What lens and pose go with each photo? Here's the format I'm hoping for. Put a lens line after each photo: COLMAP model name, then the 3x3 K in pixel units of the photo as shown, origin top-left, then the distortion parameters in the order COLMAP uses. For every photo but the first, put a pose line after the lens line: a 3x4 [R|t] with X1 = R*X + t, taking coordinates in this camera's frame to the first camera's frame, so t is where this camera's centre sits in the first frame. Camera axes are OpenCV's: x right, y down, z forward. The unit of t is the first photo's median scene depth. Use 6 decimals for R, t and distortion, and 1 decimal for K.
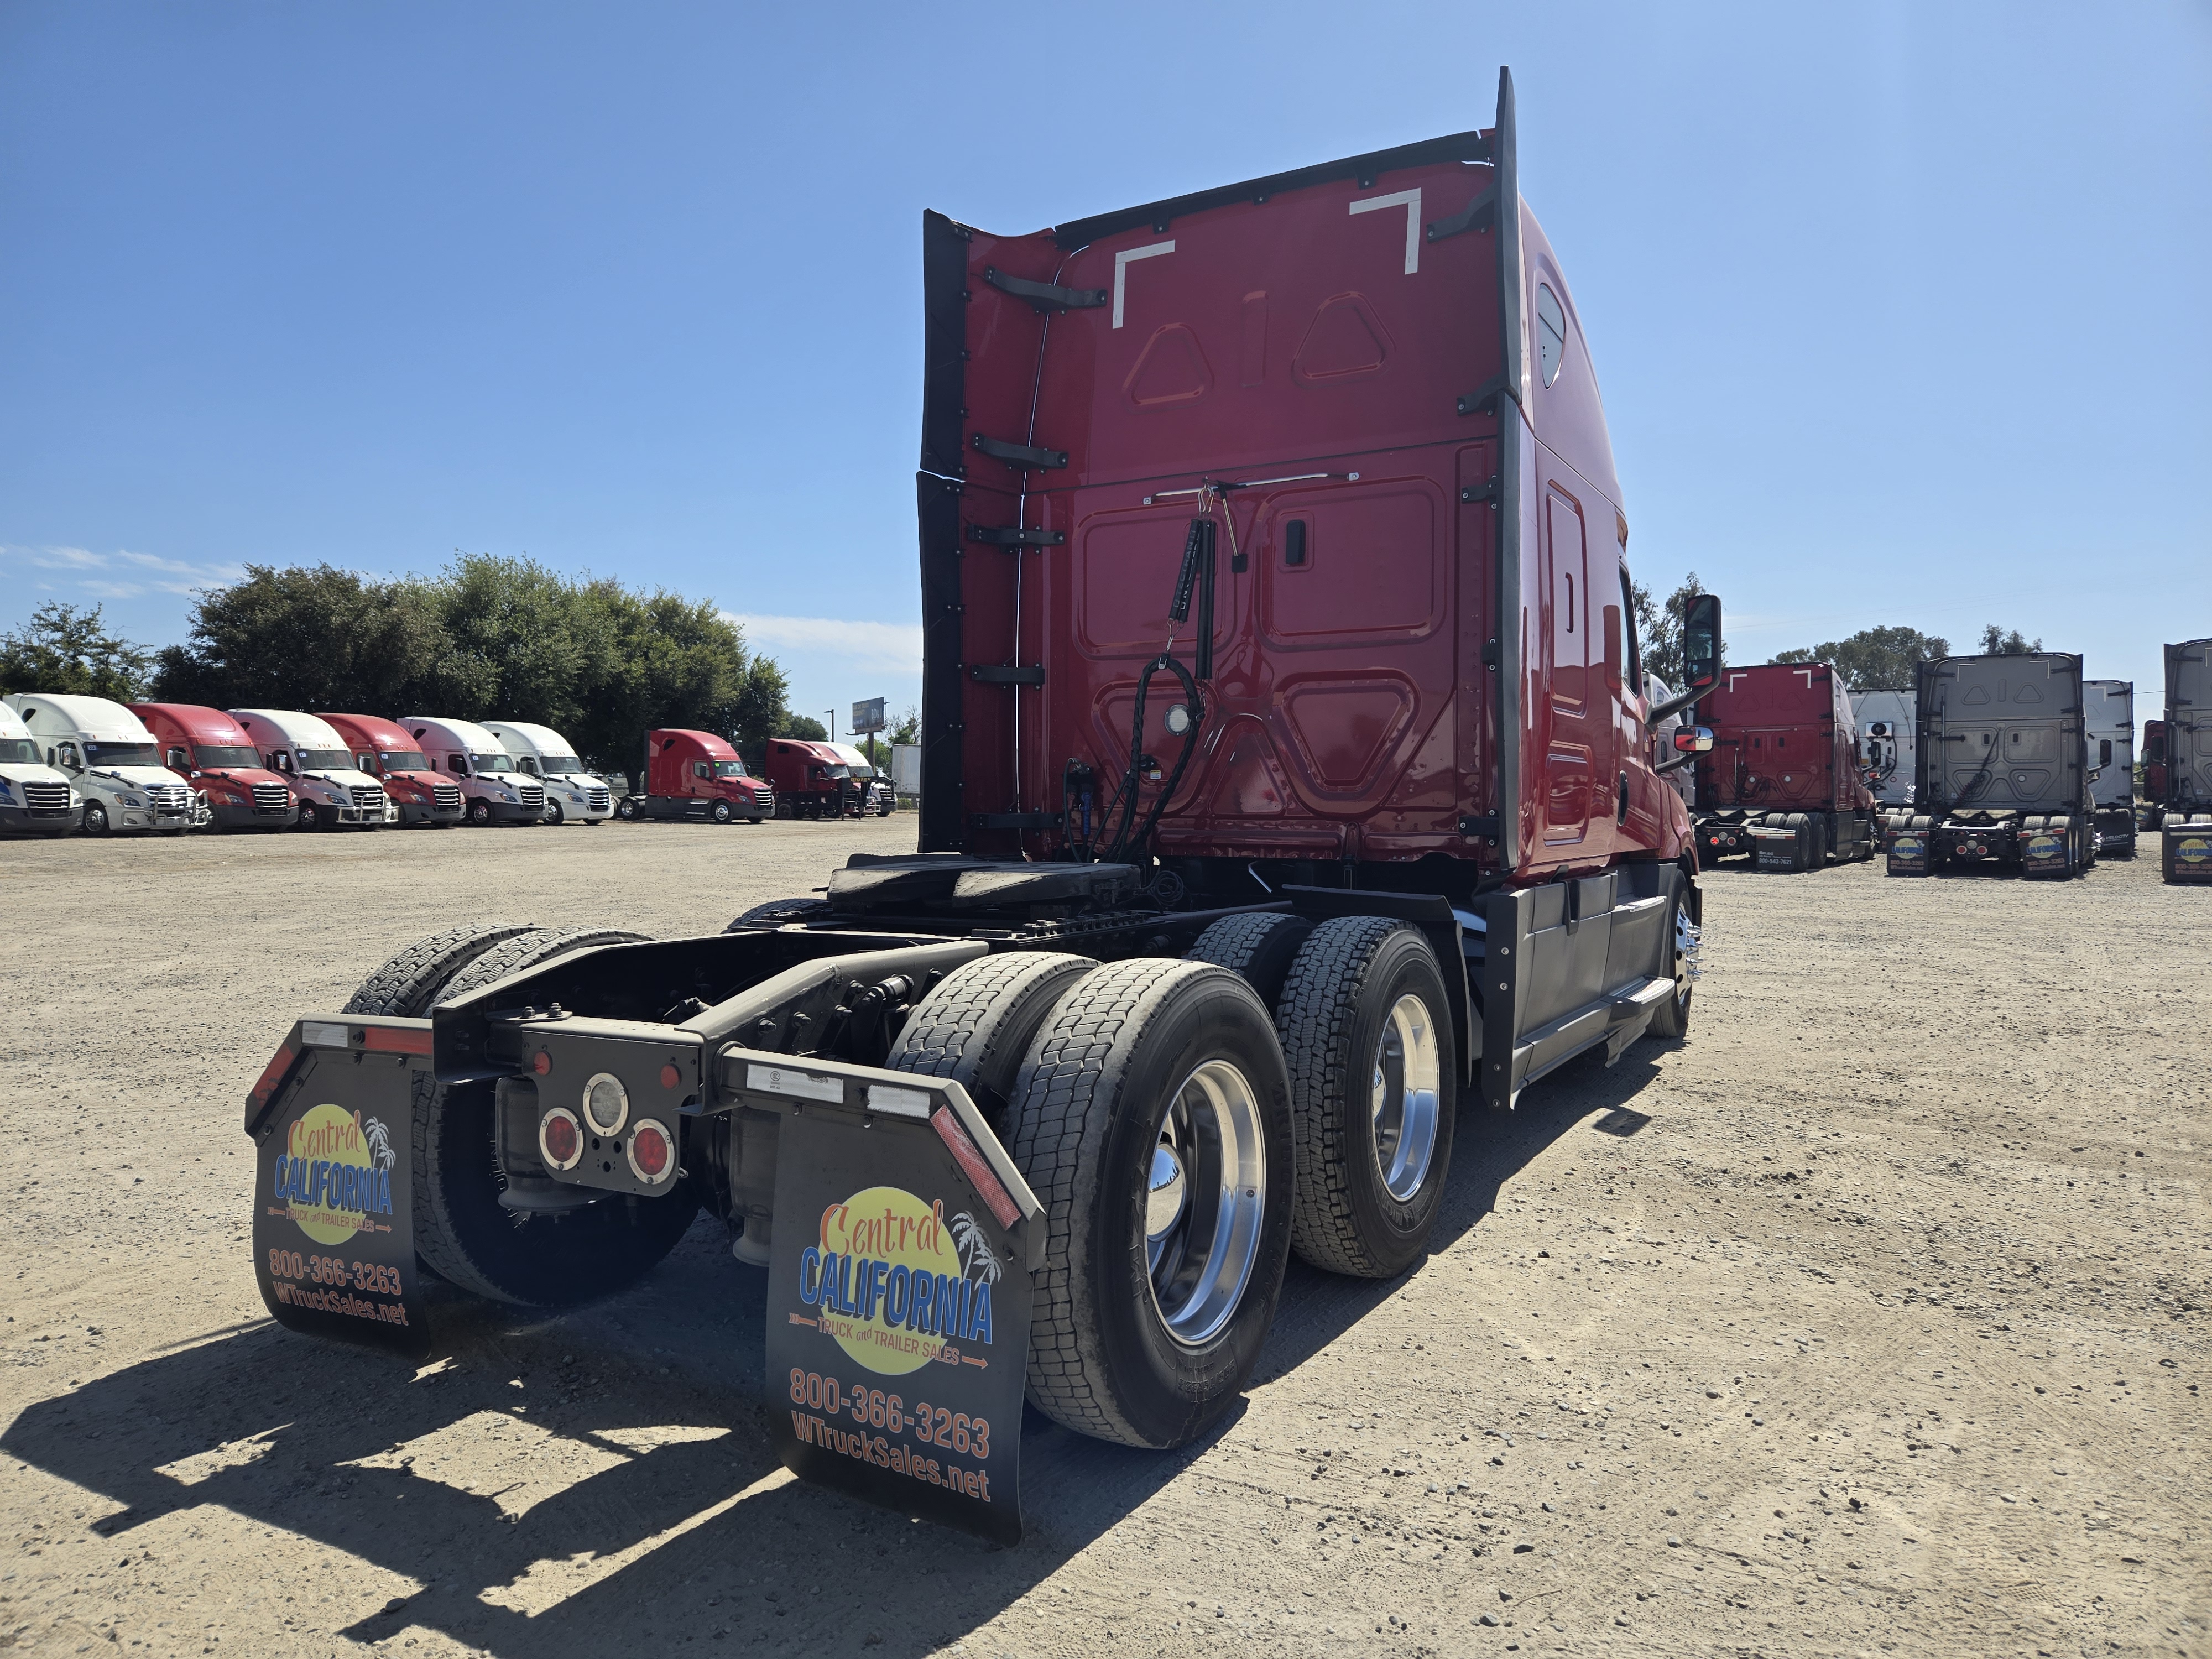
lens RADIAL K [[1459.0, 0, 1106.0], [0, 1459.0, 829.5], [0, 0, 1]] dist [0.062102, -0.045995]
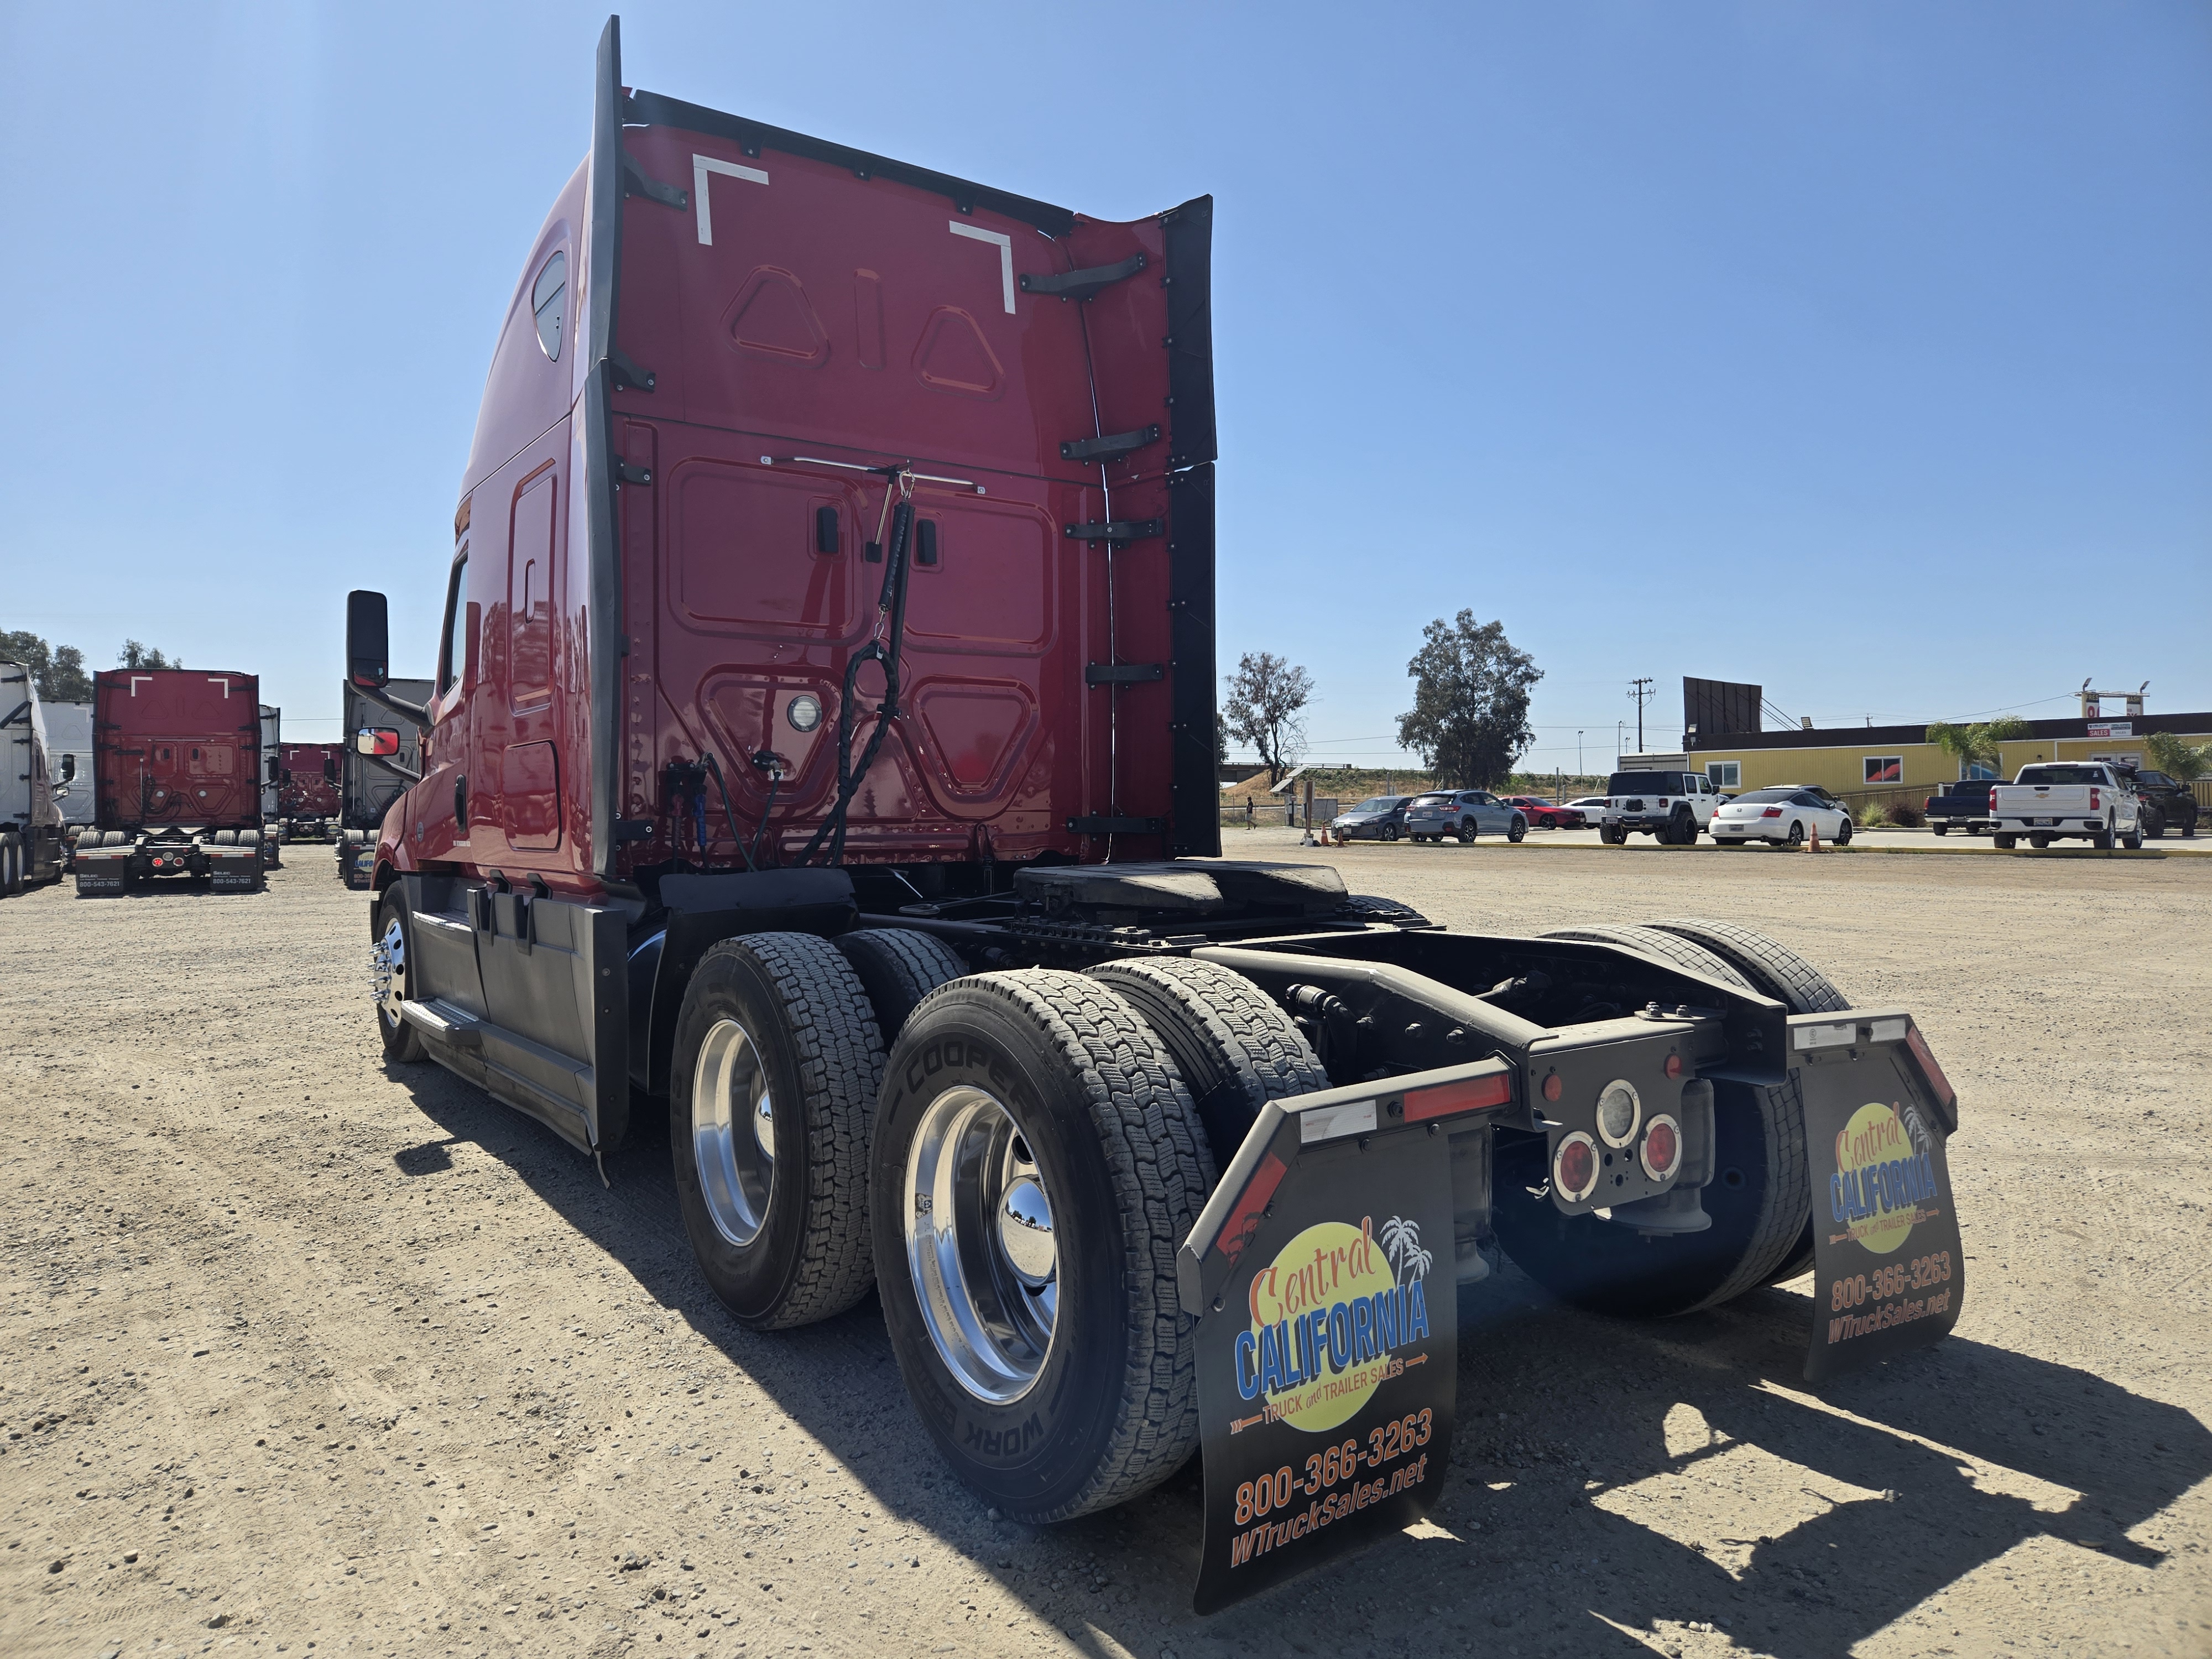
lens RADIAL K [[1450.0, 0, 1107.2], [0, 1450.0, 810.6], [0, 0, 1]] dist [0.048346, -0.037191]
pose [[0.443499, 0.001085, 0.896274, -1.281635], [0.021576, 0.999697, -0.011886, -0.001337], [-0.896015, 0.024610, 0.443341, 0.852397]]
